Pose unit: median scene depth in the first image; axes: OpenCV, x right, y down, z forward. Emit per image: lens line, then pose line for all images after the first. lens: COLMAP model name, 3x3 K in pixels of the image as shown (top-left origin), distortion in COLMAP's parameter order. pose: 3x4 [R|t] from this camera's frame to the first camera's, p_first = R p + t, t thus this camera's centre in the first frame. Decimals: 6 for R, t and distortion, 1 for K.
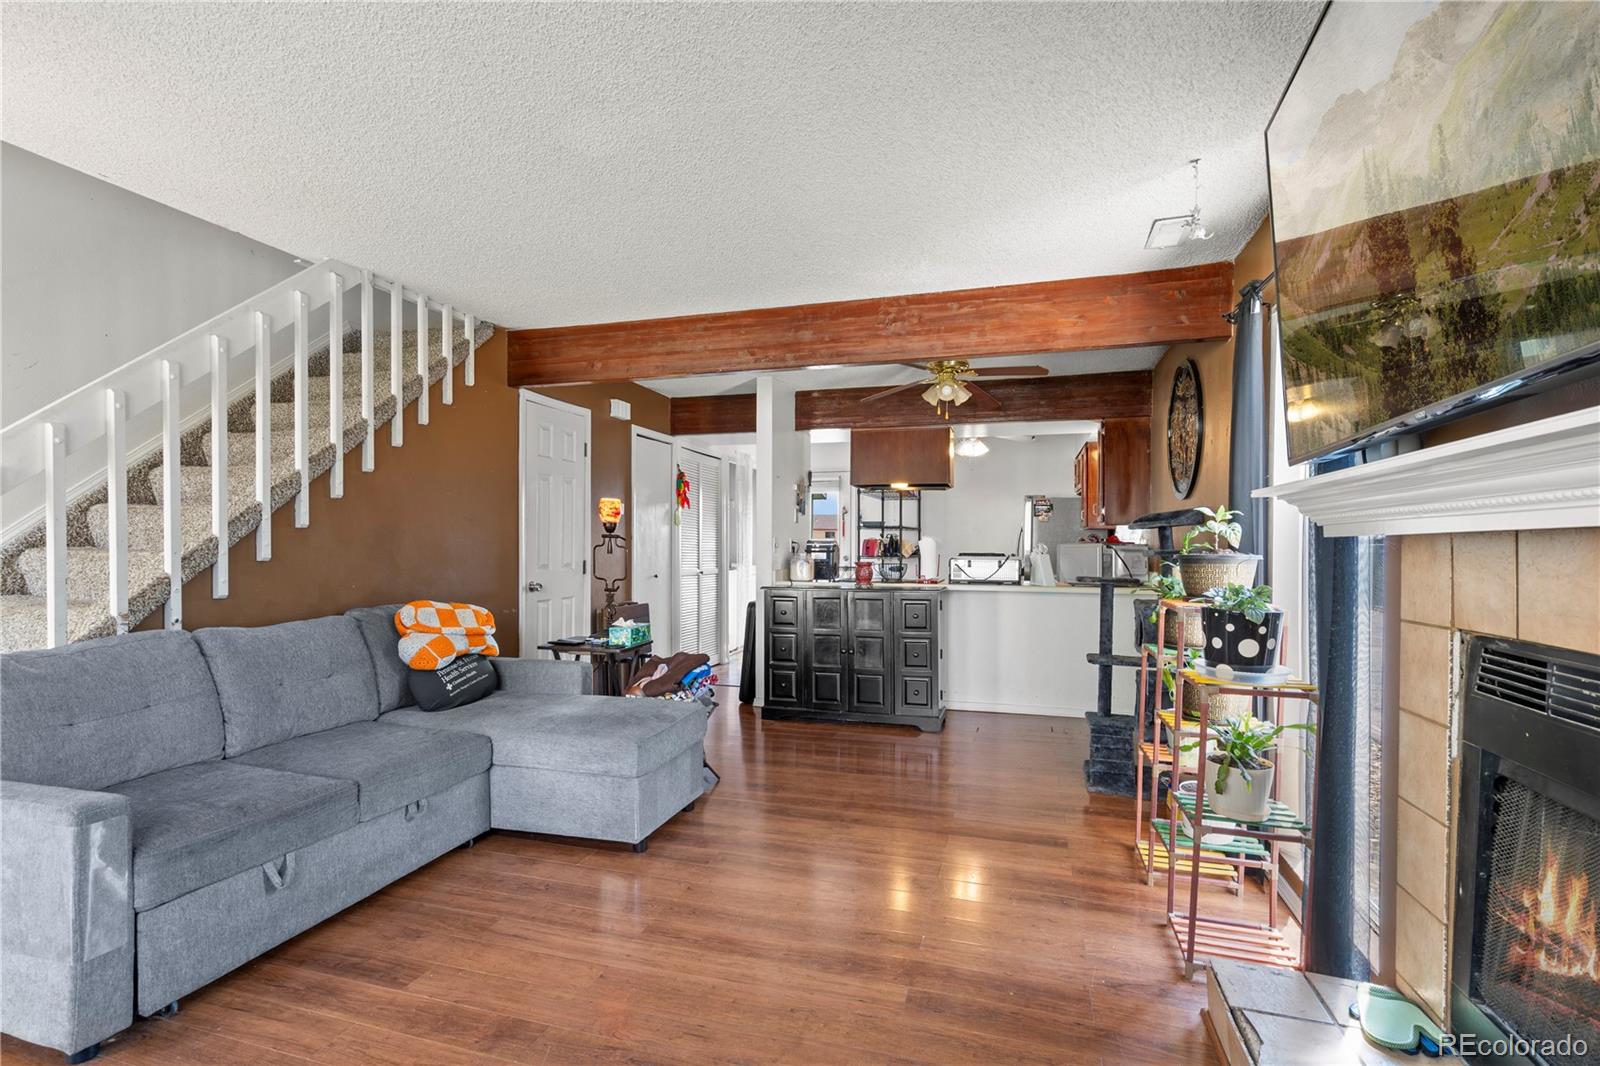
lens RADIAL K [[737.9, 0, 797.4], [0, 737.9, 540.8], [0, 0, 1]] dist [-0.001992, 0.000313]
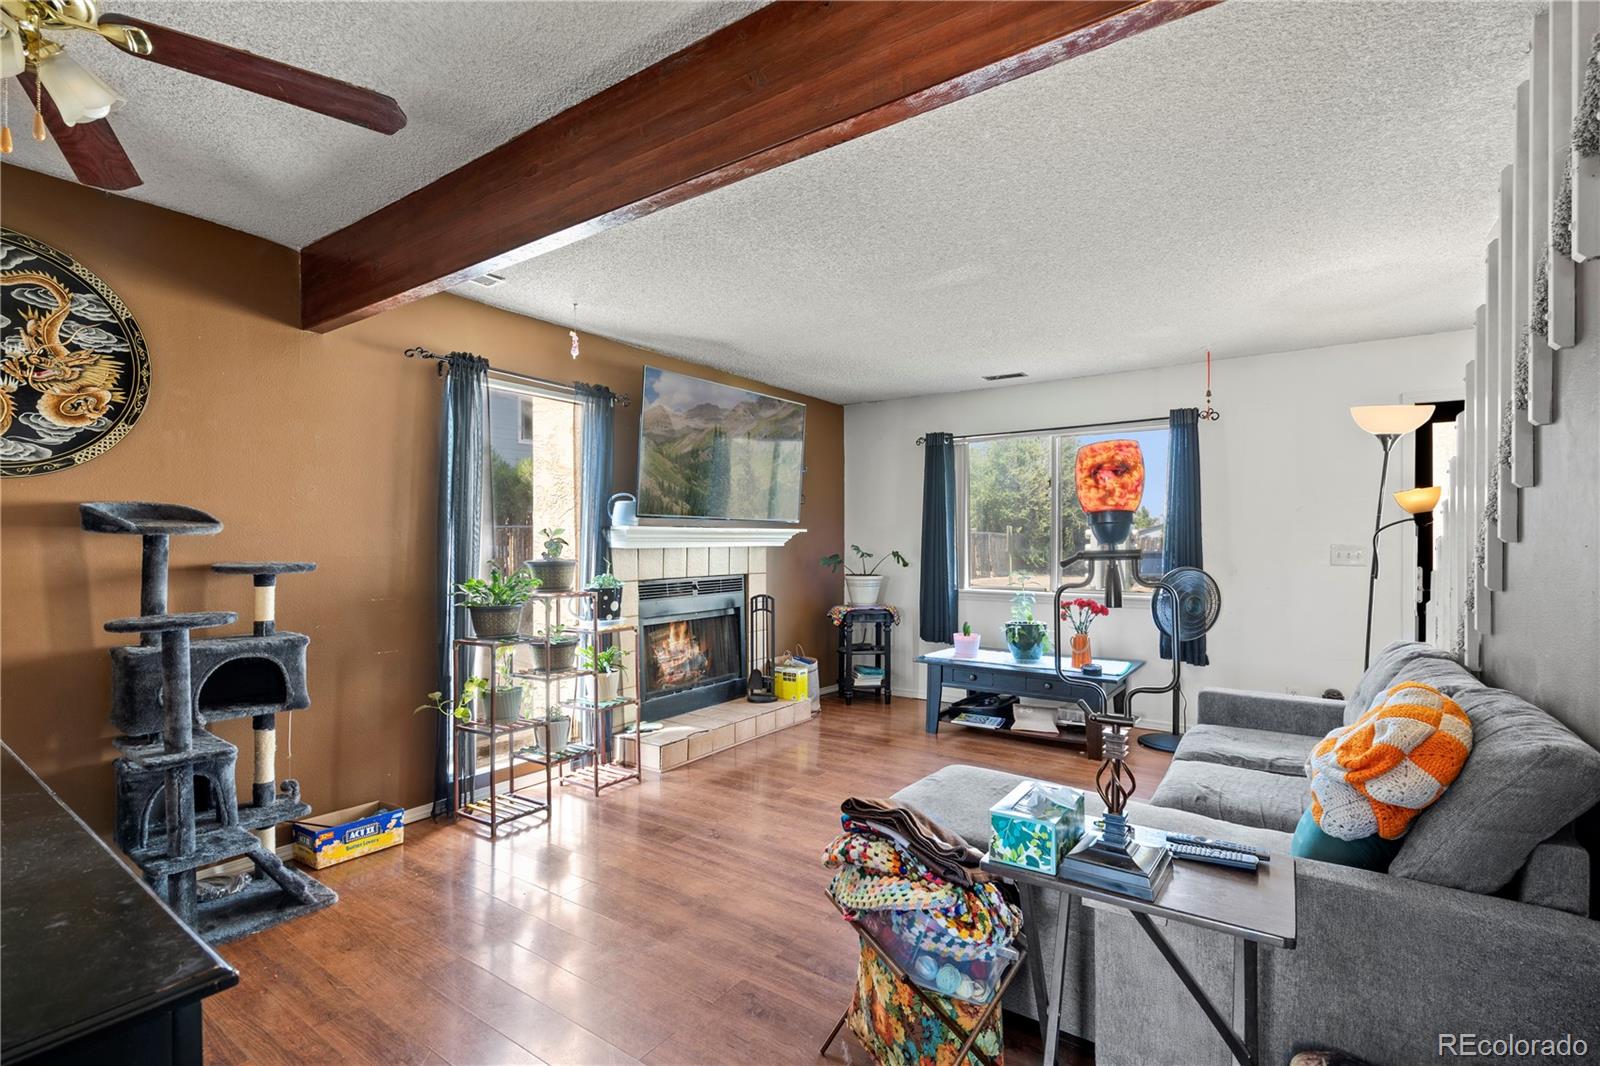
lens RADIAL K [[737.9, 0, 797.4], [0, 737.9, 540.8], [0, 0, 1]] dist [-0.001992, 0.000313]
pose [[-0.951189, -0.003650, 0.308588, -0.169548], [-0.004729, 0.999985, -0.002747, -0.008635], [-0.308574, -0.004072, -0.951192, 1.046743]]
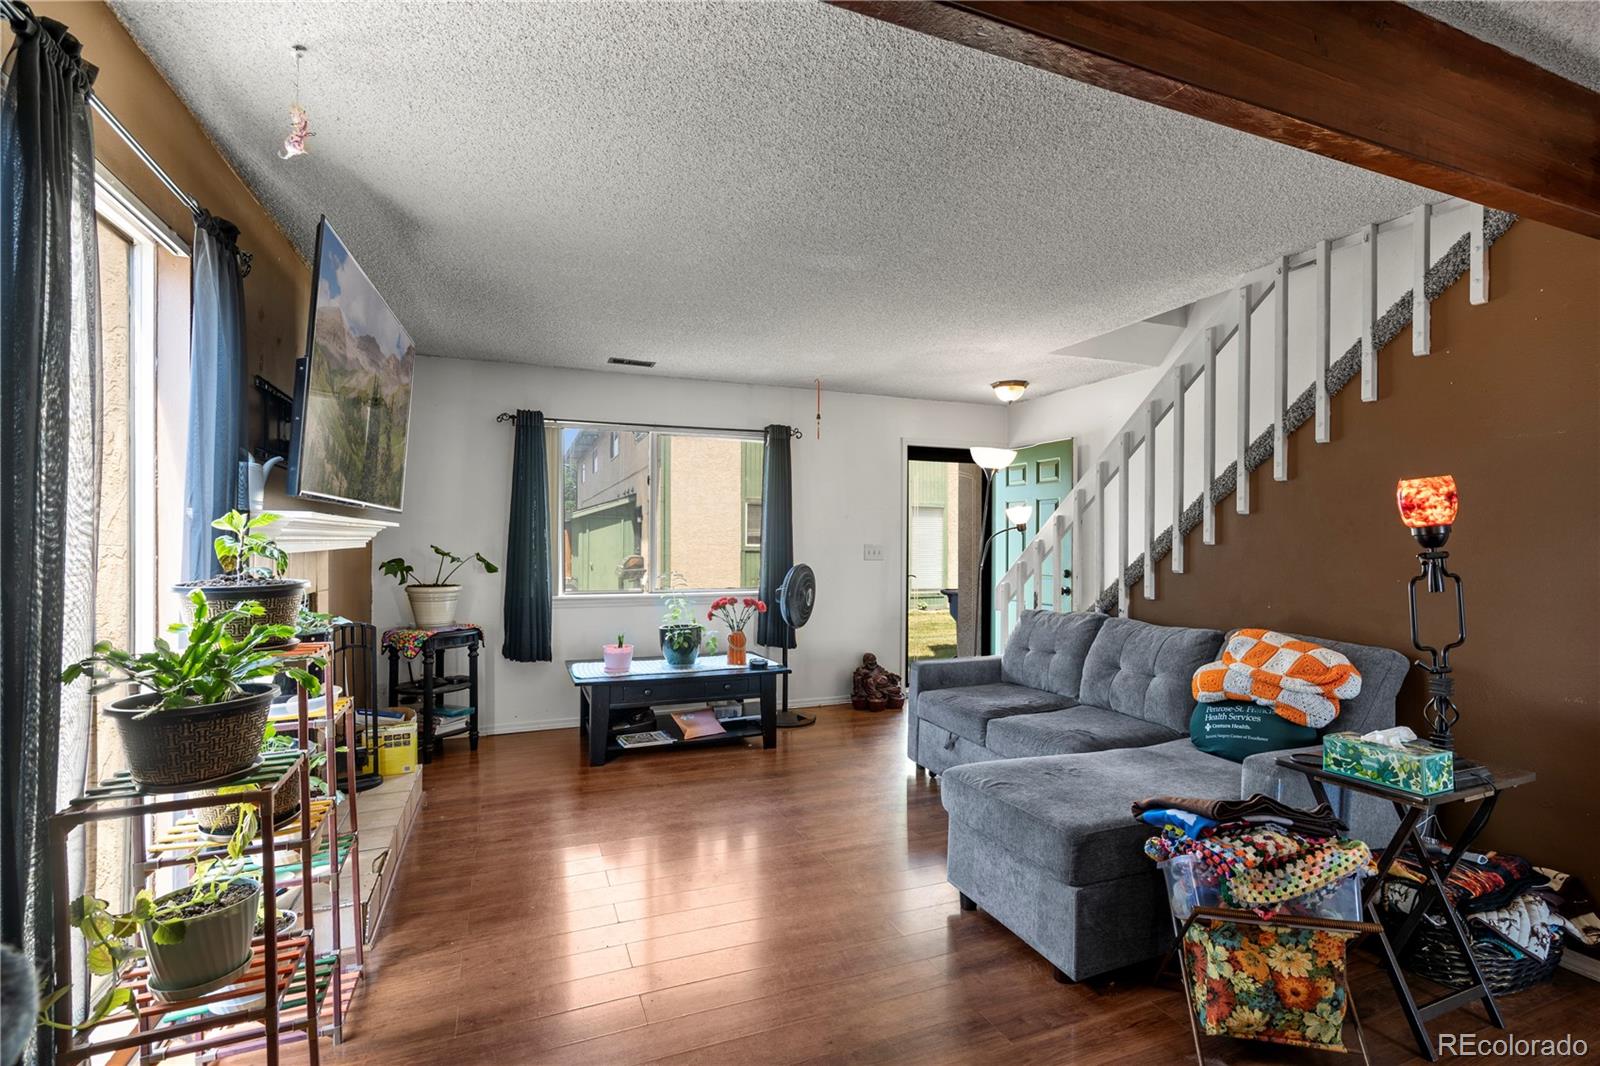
lens RADIAL K [[727.5, 0, 804.1], [0, 727.5, 538.2], [0, 0, 1]] dist [-0.001345, 0.000042]
pose [[-0.776548, -0.008964, -0.629995, 0.271961], [-0.004903, 0.999954, -0.008185, -0.008892], [0.630039, -0.003268, -0.776556, 0.854949]]
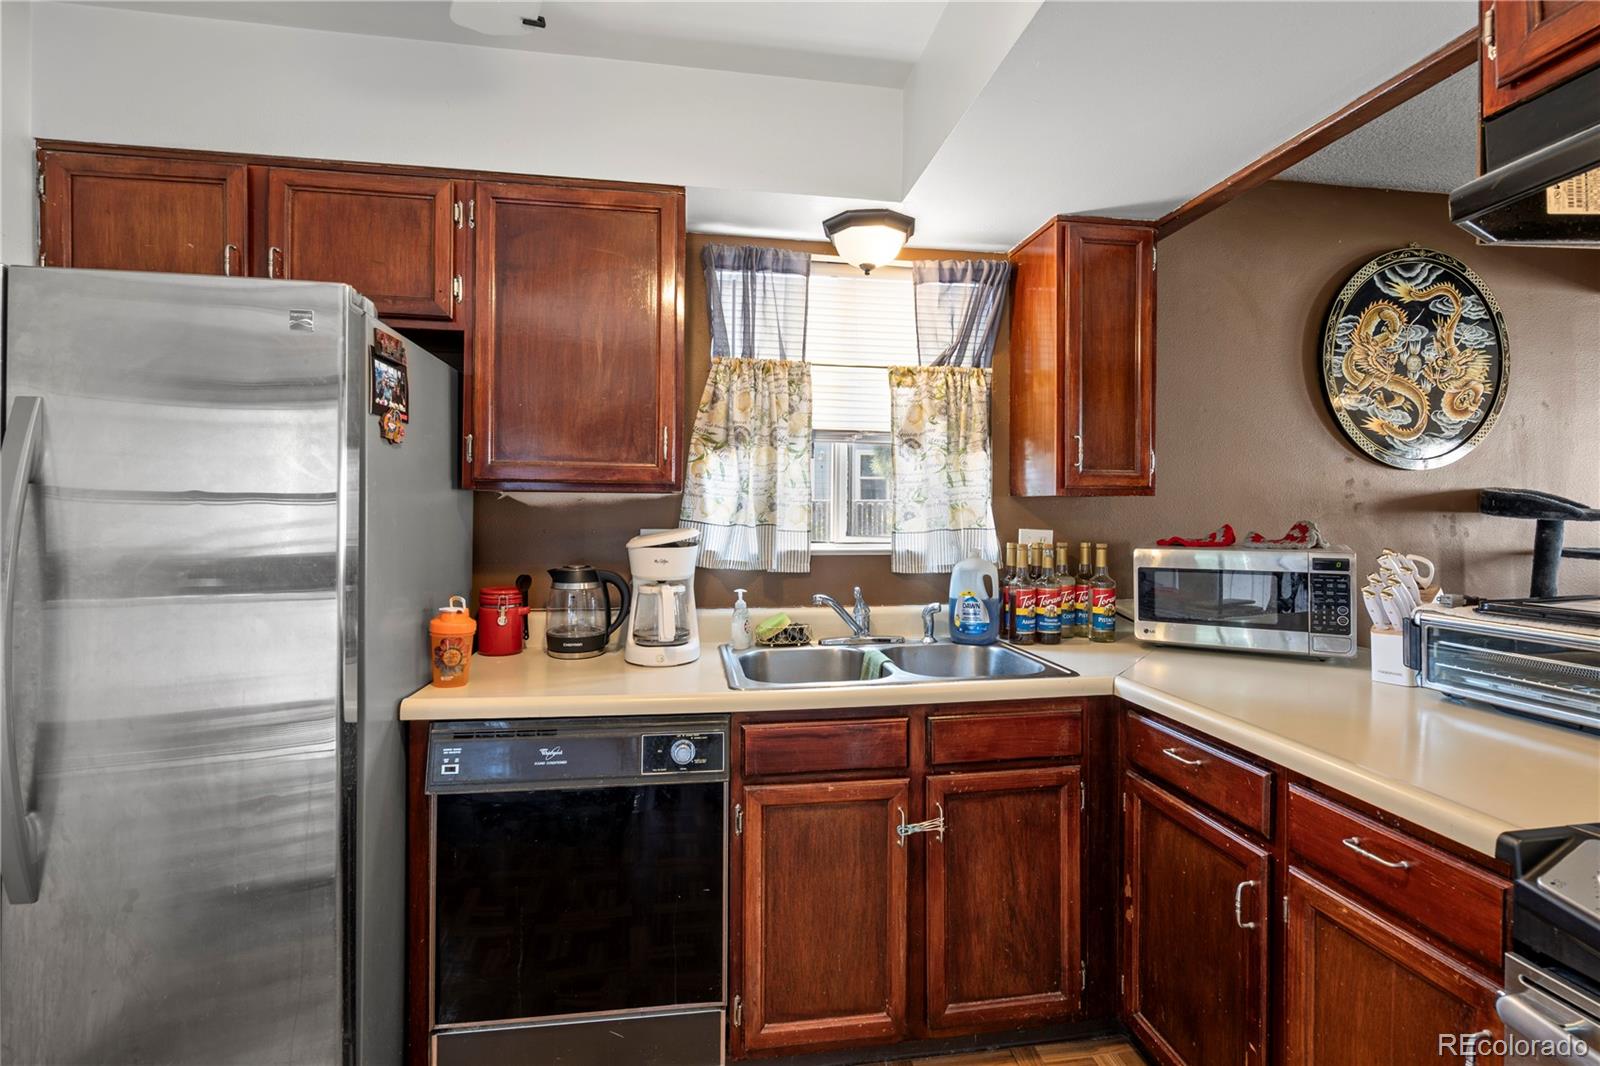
lens RADIAL K [[732.9, 0, 795.7], [0, 732.9, 511.0], [0, 0, 1]] dist [-0.009279, 0.006088]
pose [[-0.433017, -0.008194, 0.901349, 0.151277], [-0.010405, 0.999937, 0.004091, -0.014792], [-0.901326, -0.007607, -0.433075, 1.369082]]
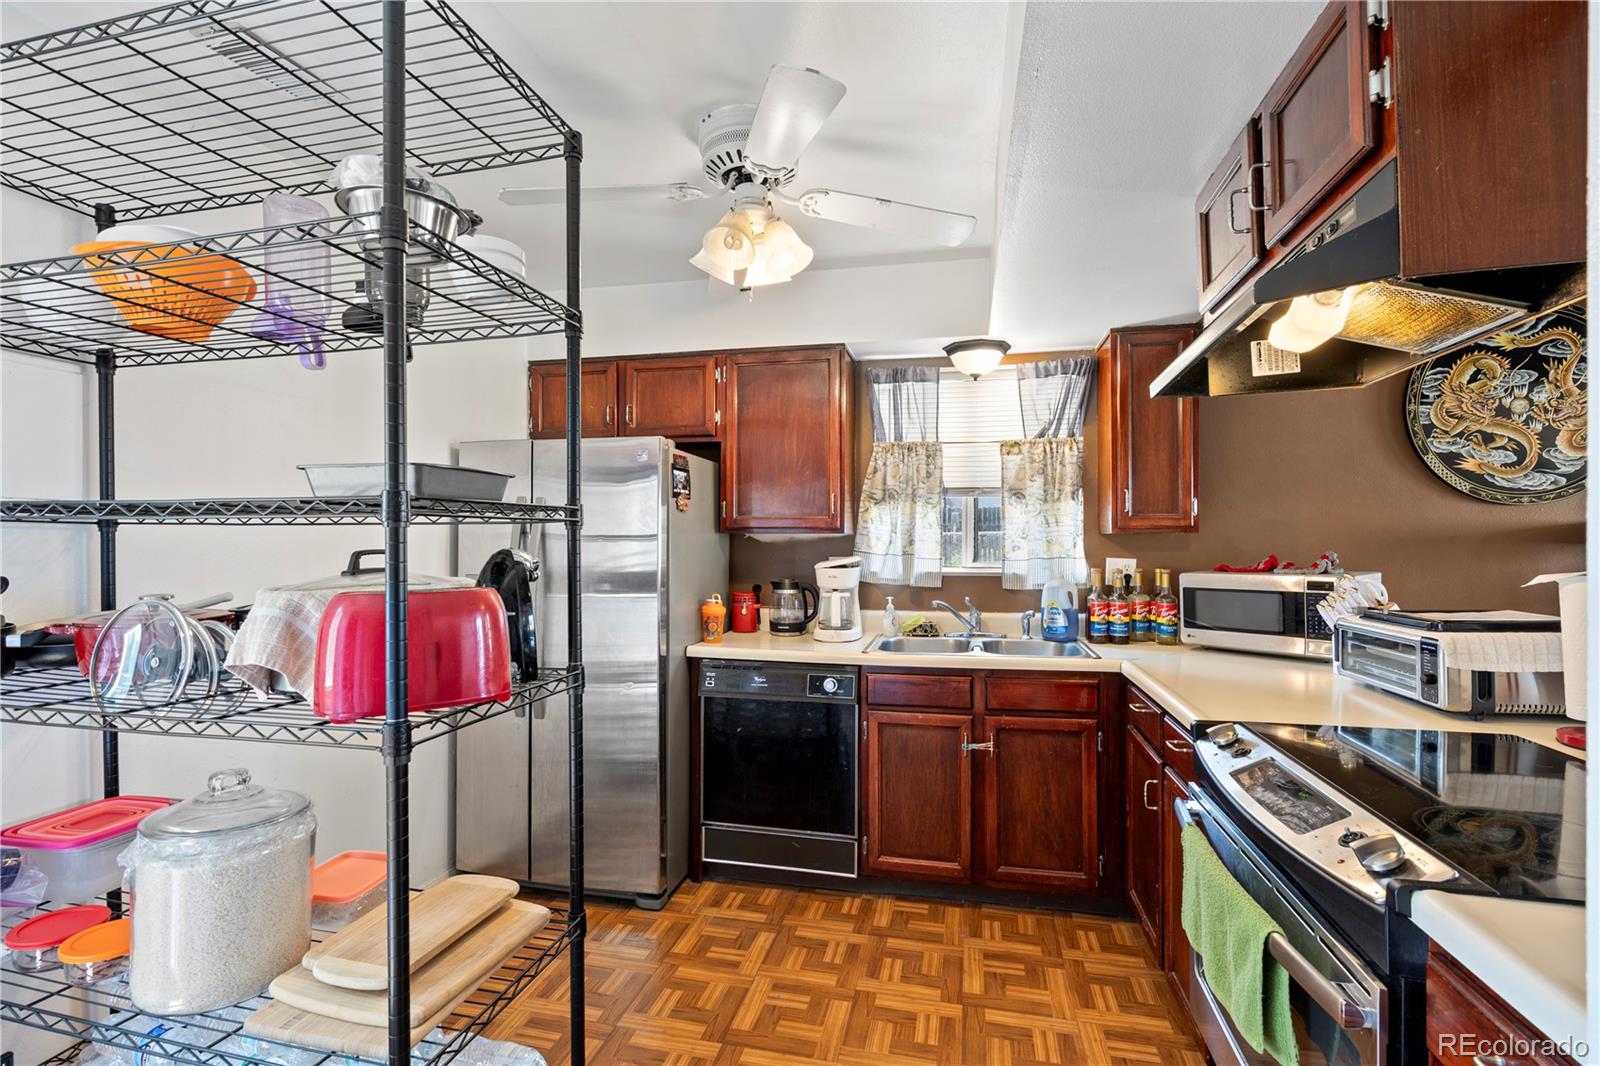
lens RADIAL K [[727.5, 0, 804.1], [0, 727.5, 538.2], [0, 0, 1]] dist [-0.001345, 0.000042]
pose [[-0.078624, -0.003731, 0.996897, -0.068004], [-0.003685, 0.999987, 0.003452, -0.020348], [-0.996898, -0.003402, -0.078637, 1.340149]]
